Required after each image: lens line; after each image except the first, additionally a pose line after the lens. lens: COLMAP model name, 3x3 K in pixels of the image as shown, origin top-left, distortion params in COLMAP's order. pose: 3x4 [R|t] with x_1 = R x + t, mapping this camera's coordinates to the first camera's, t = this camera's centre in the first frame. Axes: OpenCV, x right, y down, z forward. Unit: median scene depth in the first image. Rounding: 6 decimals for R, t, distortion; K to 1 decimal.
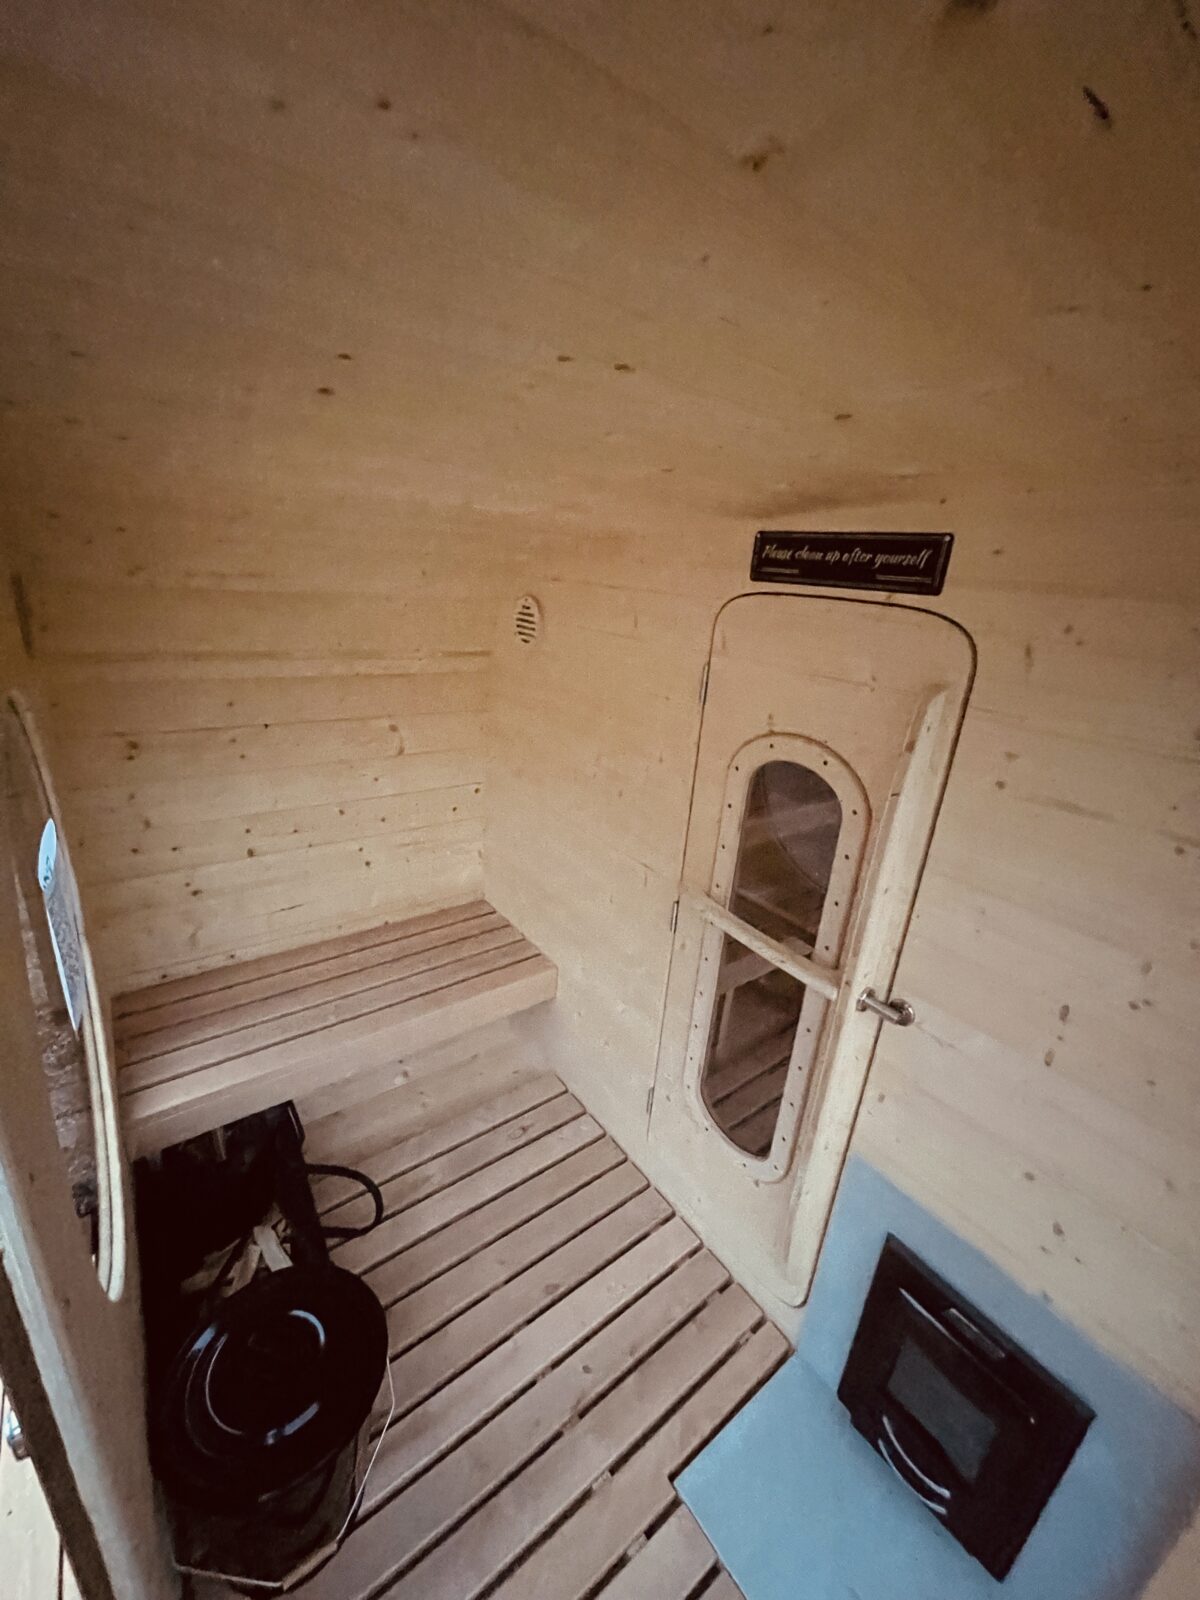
lens RADIAL K [[640.8, 0, 600.0], [0, 640.8, 800.0], [0, 0, 1]] dist [0.001136, -0.000221]
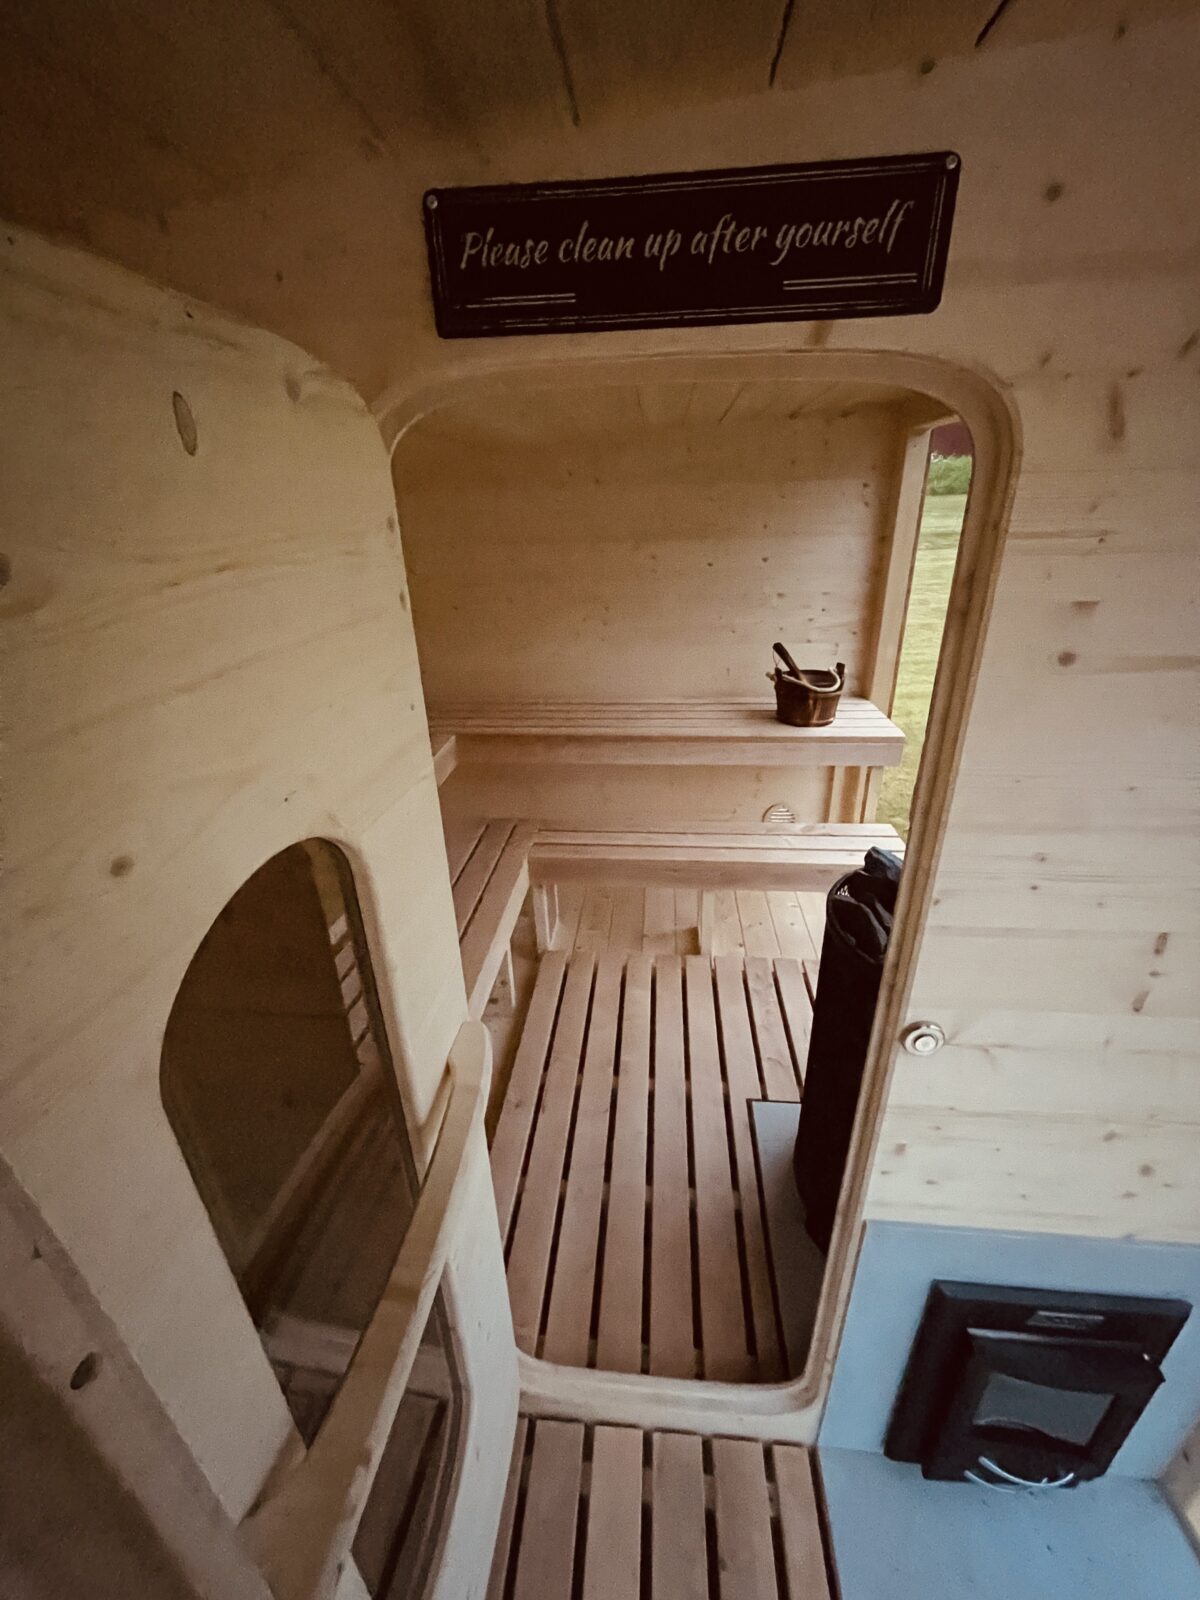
lens RADIAL K [[640.8, 0, 600.0], [0, 640.8, 800.0], [0, 0, 1]] dist [0.001136, -0.000221]
pose [[0.669843, -0.386289, 0.634106, -0.076386], [0.320488, 0.920780, 0.222377, -0.146346], [-0.669774, 0.054266, 0.740579, 0.722169]]
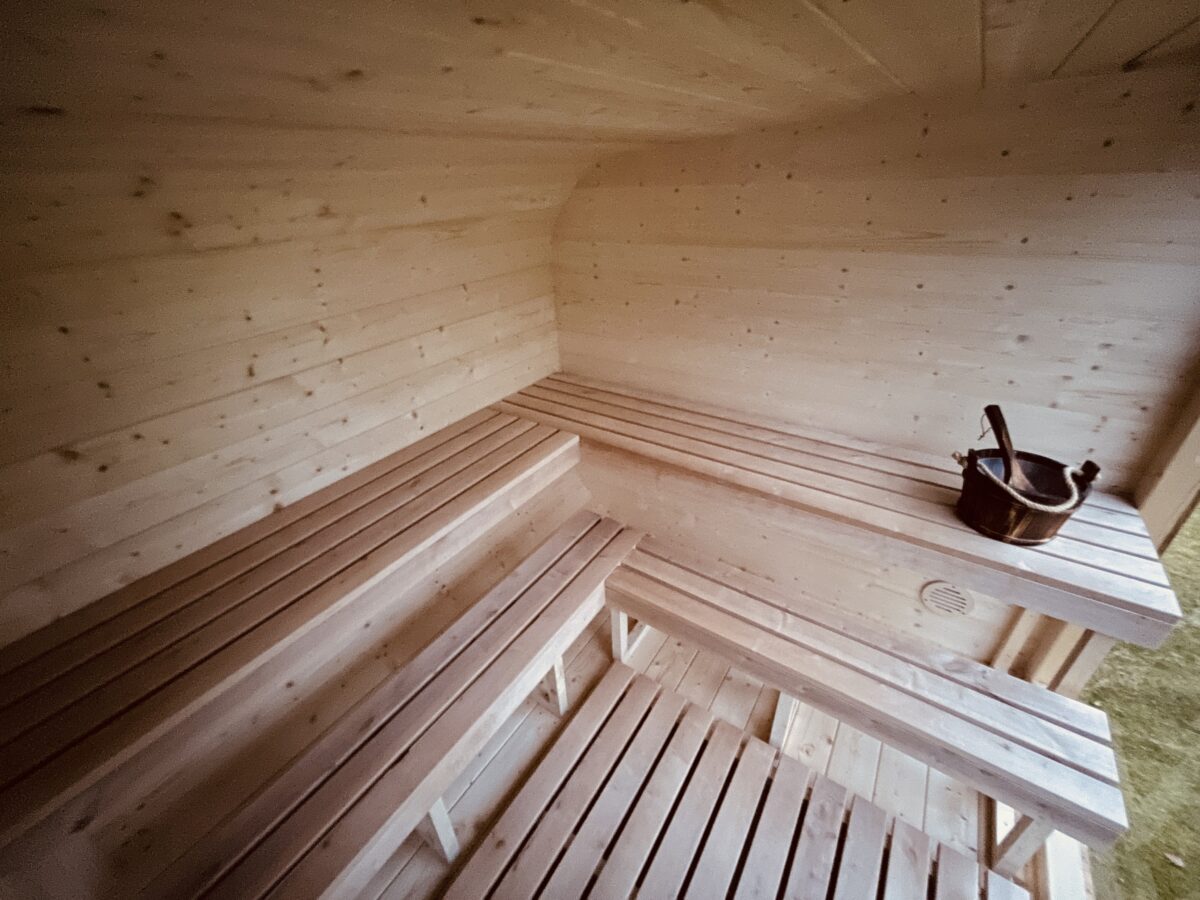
lens RADIAL K [[480.6, 0, 600.0], [0, 480.6, 450.0], [0, 0, 1]] dist [0.001136, -0.000221]
pose [[0.942999, -0.247156, 0.222863, 0.094922], [0.201742, 0.957134, 0.207835, -0.180068], [-0.264677, -0.151027, 0.952437, 0.785398]]
